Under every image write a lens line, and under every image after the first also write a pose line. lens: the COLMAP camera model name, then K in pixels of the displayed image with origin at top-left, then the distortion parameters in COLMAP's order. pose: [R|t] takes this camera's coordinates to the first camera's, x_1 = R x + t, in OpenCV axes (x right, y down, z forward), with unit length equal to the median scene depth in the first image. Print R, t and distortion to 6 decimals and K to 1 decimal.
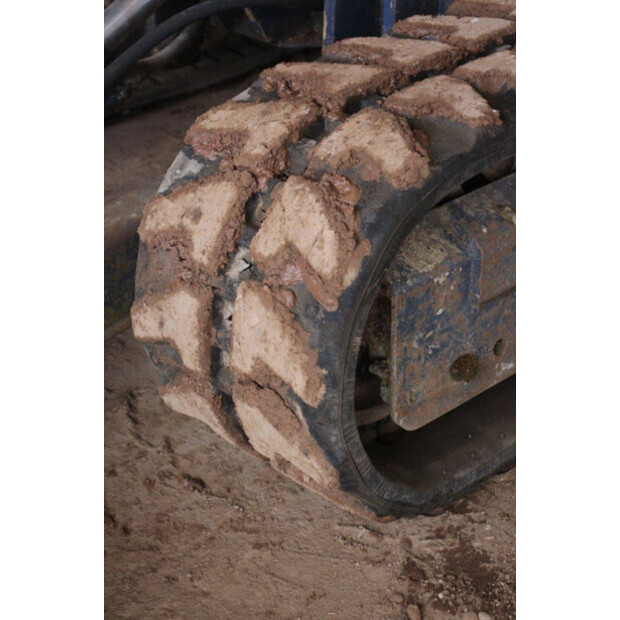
lens RADIAL K [[1471.1, 0, 310.0], [0, 1471.1, 310.0], [0, 0, 1]] dist [0.367335, 0.502190]
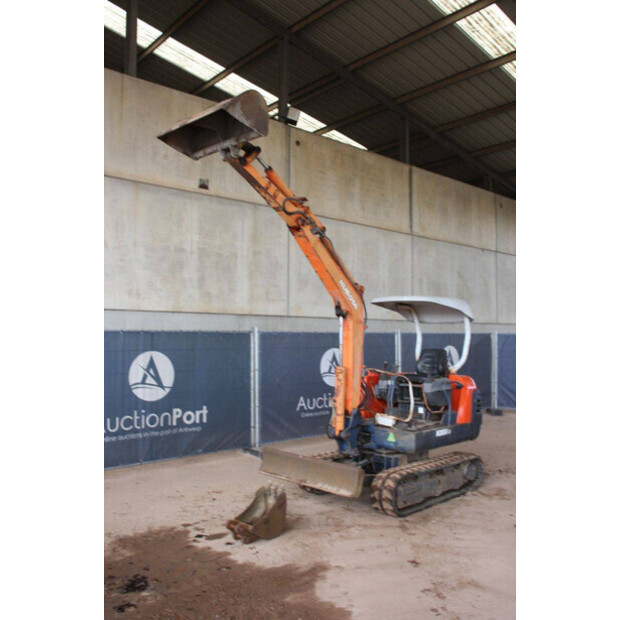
lens RADIAL K [[567.6, 0, 310.0], [0, 567.6, 310.0], [0, 0, 1]] dist [-0.159684, 0.228055]
pose [[0.999727, 0.016774, -0.016268, -0.481258], [-0.022820, 0.850639, -0.525255, 0.914706], [0.005027, 0.525483, 0.850789, -2.773154]]
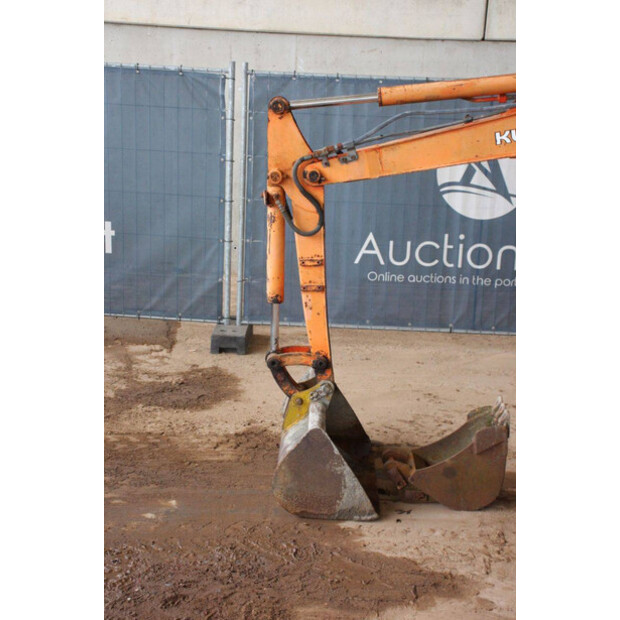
lens RADIAL K [[1032.0, 0, 311.4], [0, 1032.0, 316.5], [0, 0, 1]] dist [0.160833, 0.205663]
pose [[0.688347, 0.197275, -0.698041, 0.962181], [-0.397686, 0.907429, -0.135713, 0.422115], [0.606650, 0.371019, 0.703080, -1.877654]]
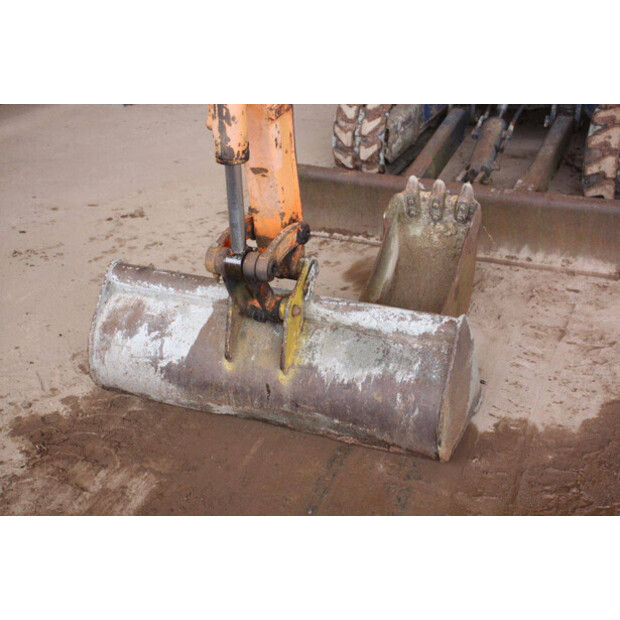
lens RADIAL K [[966.1, 0, 310.0], [0, 966.1, 310.0], [0, 0, 1]] dist [0.105061, 0.239353]
pose [[0.929588, -0.171242, 0.326408, -1.726854], [0.184825, 0.982712, -0.010815, 0.266444], [-0.318913, 0.070382, 0.945167, -1.187733]]
